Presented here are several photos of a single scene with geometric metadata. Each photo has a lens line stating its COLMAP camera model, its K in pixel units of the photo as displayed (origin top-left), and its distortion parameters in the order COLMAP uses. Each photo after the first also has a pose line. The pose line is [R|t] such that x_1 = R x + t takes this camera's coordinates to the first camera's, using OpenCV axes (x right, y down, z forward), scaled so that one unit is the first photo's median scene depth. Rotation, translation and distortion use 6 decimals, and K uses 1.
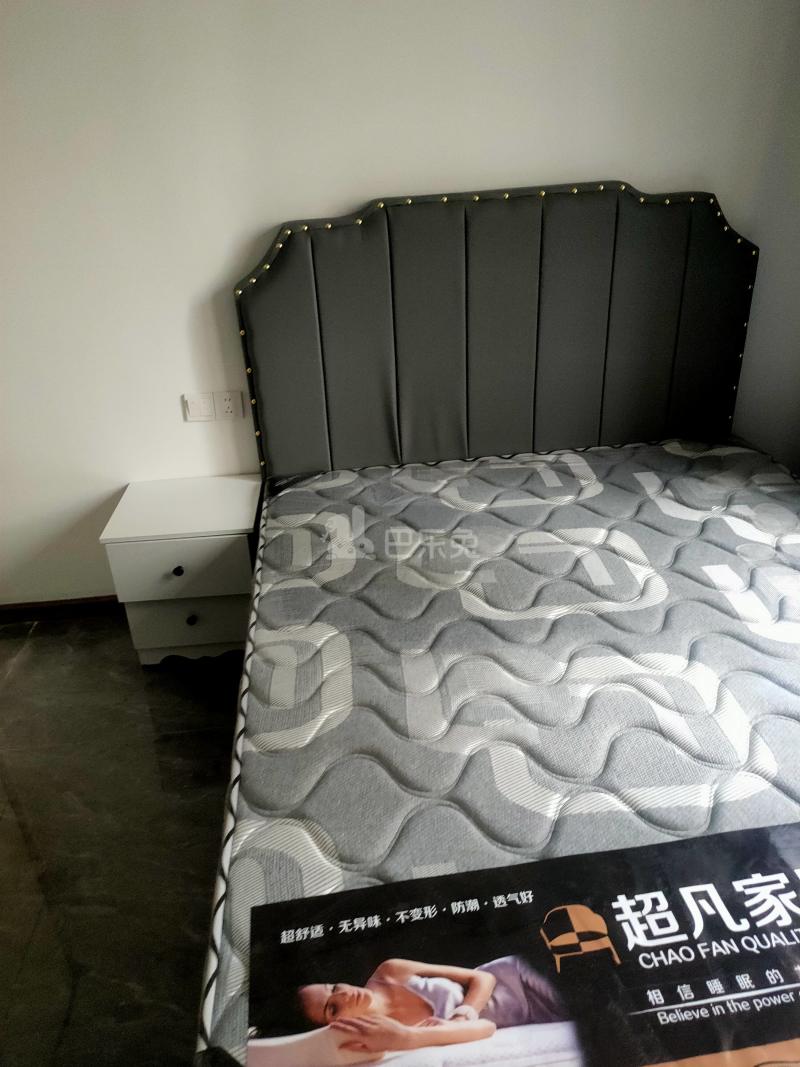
lens RADIAL K [[785.7, 0, 398.7], [0, 785.7, 568.8], [0, 0, 1]] dist [0.038567, -0.001344]
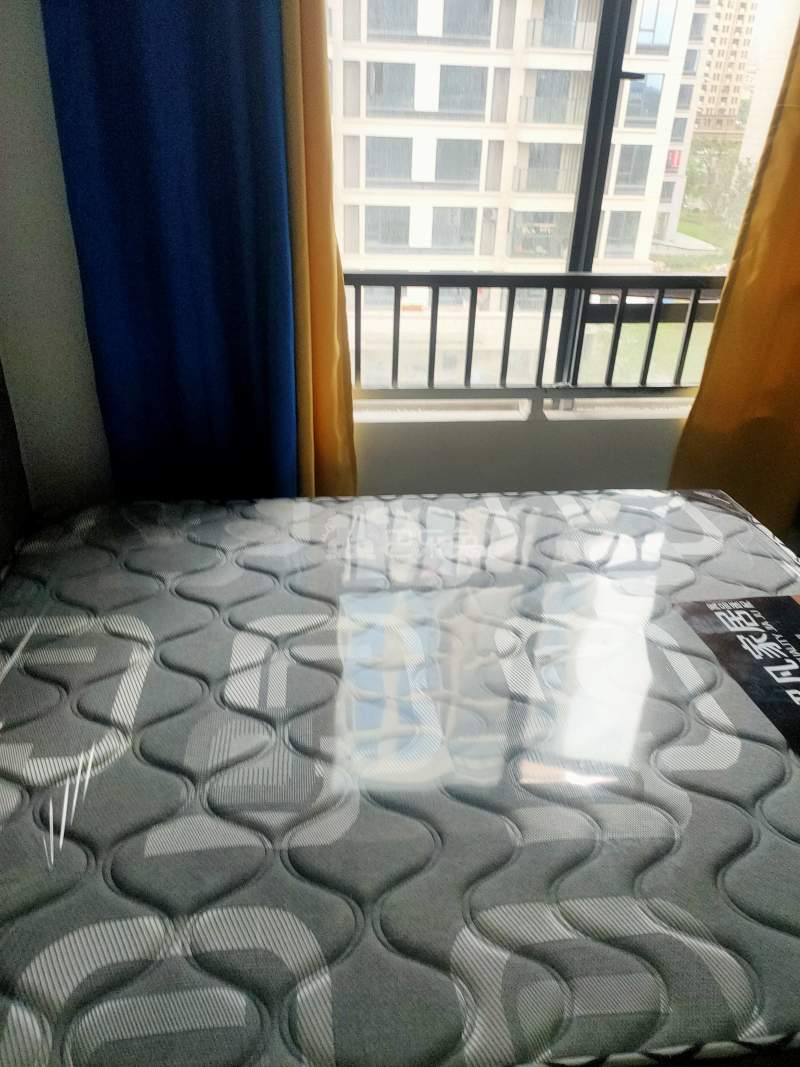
lens RADIAL K [[806.6, 0, 400.0], [0, 806.6, 533.5], [0, 0, 1]] dist [0.024844, -0.003655]
pose [[-0.030389, -0.448718, 0.893157, -0.531107], [0.469087, 0.782652, 0.409161, -0.475022], [-0.882629, 0.431402, 0.186704, 0.798751]]
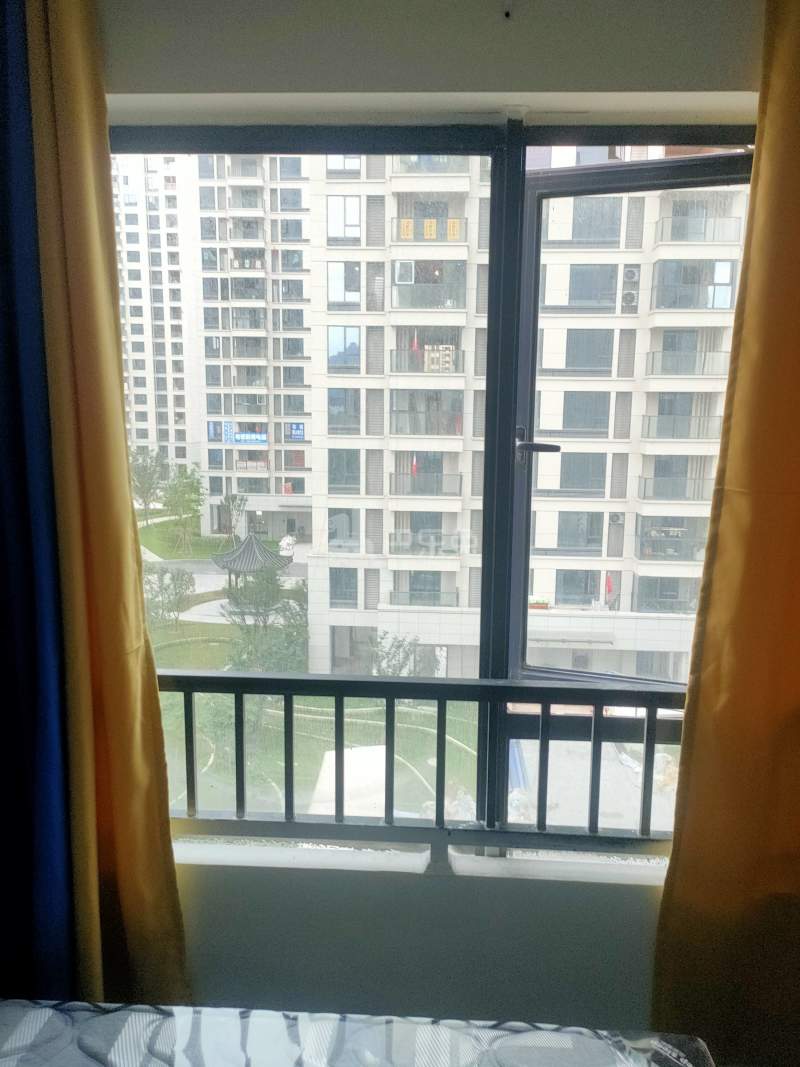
lens RADIAL K [[817.2, 0, 400.0], [0, 817.2, 533.5], [0, 0, 1]] dist [0.063970, 0.001329]
pose [[0.142471, -0.115164, 0.983076, -0.129965], [0.474493, 0.879592, 0.034276, -0.364205], [-0.868653, 0.461579, 0.179961, 0.389402]]
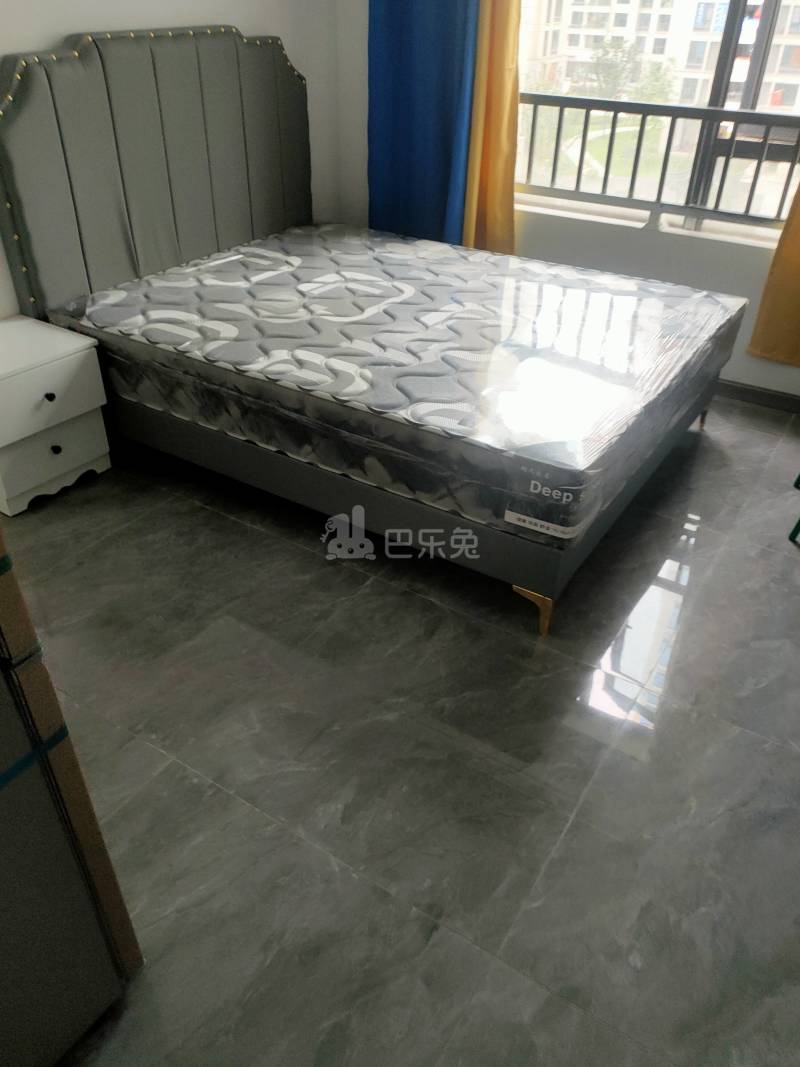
lens RADIAL K [[817.2, 0, 400.0], [0, 817.2, 533.5], [0, 0, 1]] dist [0.063970, 0.001329]
pose [[0.621995, -0.393255, 0.677106, -1.101815], [0.355607, 0.912284, 0.203180, 0.152387], [-0.697615, 0.114406, 0.707280, -0.153734]]
